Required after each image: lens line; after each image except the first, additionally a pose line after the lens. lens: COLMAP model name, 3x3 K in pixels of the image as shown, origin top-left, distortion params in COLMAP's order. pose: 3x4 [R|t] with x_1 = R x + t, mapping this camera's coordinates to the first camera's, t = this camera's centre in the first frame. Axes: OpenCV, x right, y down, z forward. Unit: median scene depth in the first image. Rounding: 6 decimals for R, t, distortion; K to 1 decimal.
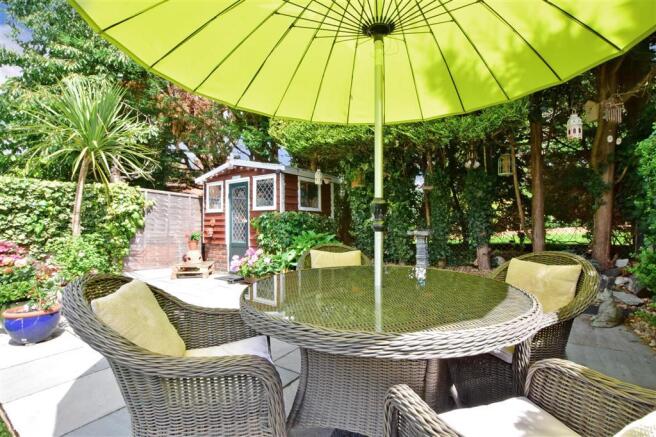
lens RADIAL K [[298.1, 0, 332.0], [0, 298.1, 220.8], [0, 0, 1]] dist [-0.021675, 0.000141]
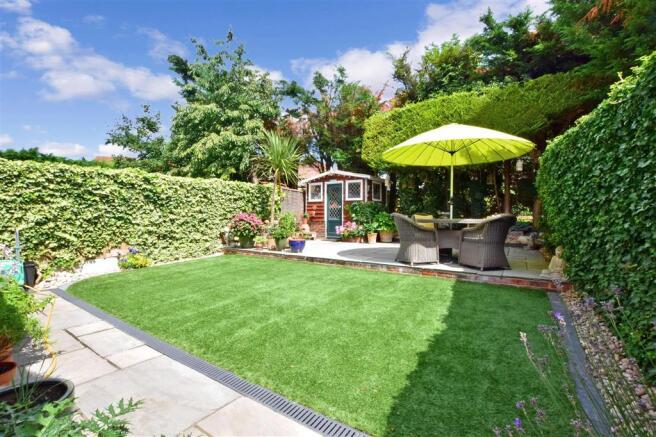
lens RADIAL K [[298.1, 0, 332.0], [0, 298.1, 220.8], [0, 0, 1]] dist [-0.021675, 0.000141]
pose [[0.999928, 0.008764, 0.008164, -0.359815], [-0.008966, 0.999647, 0.025003, 0.040019], [-0.007942, -0.025074, 0.999654, -0.719867]]
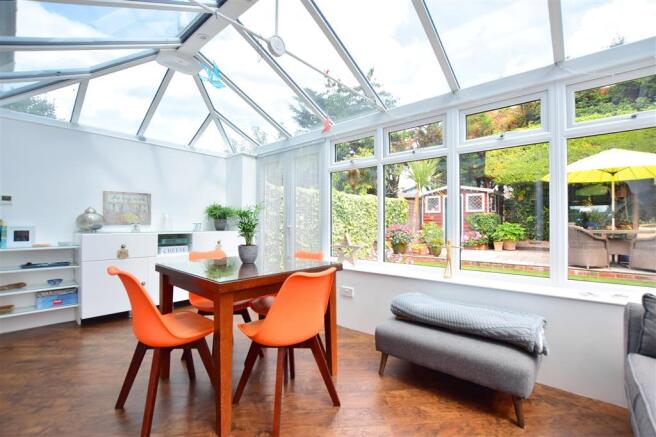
lens RADIAL K [[298.1, 0, 332.0], [0, 298.1, 220.8], [0, 0, 1]] dist [-0.021675, 0.000141]
pose [[0.993416, 0.005567, -0.114424, -0.904404], [-0.005564, 0.999984, 0.000348, 0.026521], [0.114424, 0.000291, 0.993432, -0.984733]]
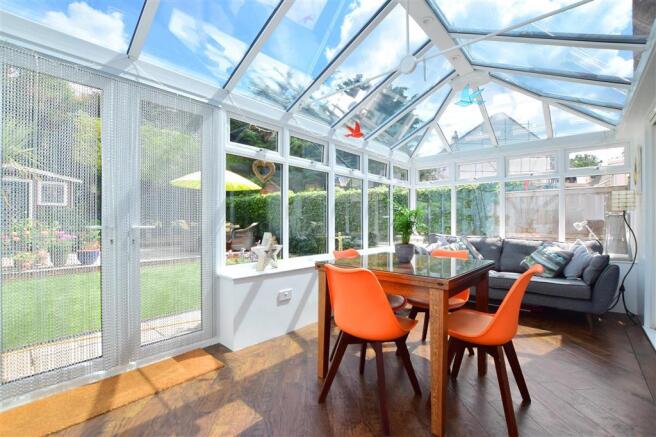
lens RADIAL K [[298.1, 0, 332.0], [0, 298.1, 220.8], [0, 0, 1]] dist [-0.021675, 0.000141]
pose [[0.123461, 0.003566, 0.992343, -1.467901], [-0.010288, 0.999944, -0.002314, 0.029500], [-0.992296, -0.009924, 0.123491, -0.550297]]
